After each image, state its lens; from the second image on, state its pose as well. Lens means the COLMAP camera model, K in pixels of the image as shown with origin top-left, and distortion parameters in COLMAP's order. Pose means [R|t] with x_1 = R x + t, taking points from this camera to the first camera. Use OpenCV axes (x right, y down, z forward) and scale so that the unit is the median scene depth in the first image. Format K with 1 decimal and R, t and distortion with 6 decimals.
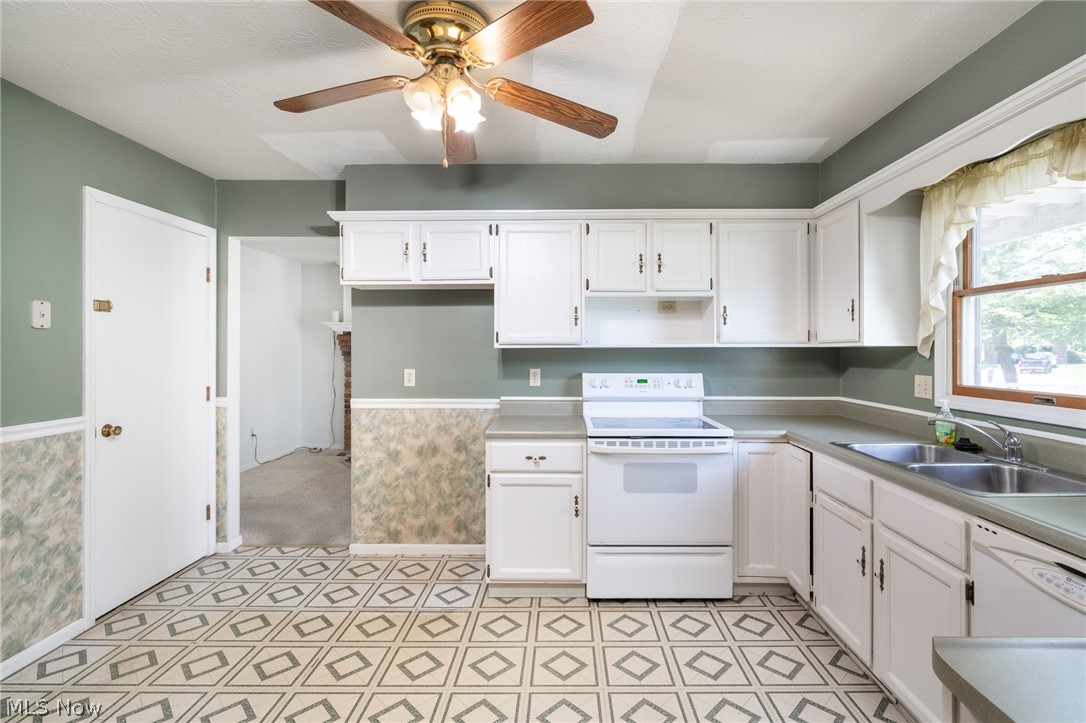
lens RADIAL K [[495.1, 0, 543.5], [0, 495.1, 352.8], [0, 0, 1]] dist [-0.001932, 0.000040]
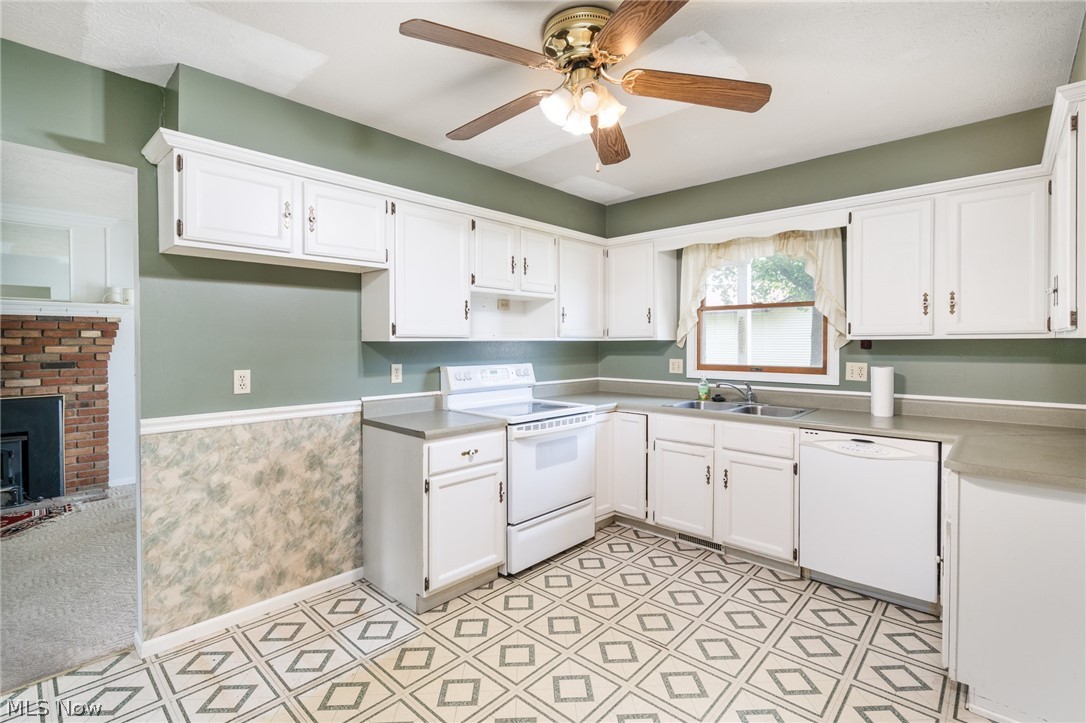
lens RADIAL K [[500.9, 0, 544.8], [0, 500.9, 351.4], [0, 0, 1]] dist [0.001331, 0.000649]
pose [[0.677129, -0.014486, 0.735721, -0.517019], [0.005520, 0.999878, 0.014607, -0.002971], [-0.735843, -0.005830, 0.677127, 0.169670]]
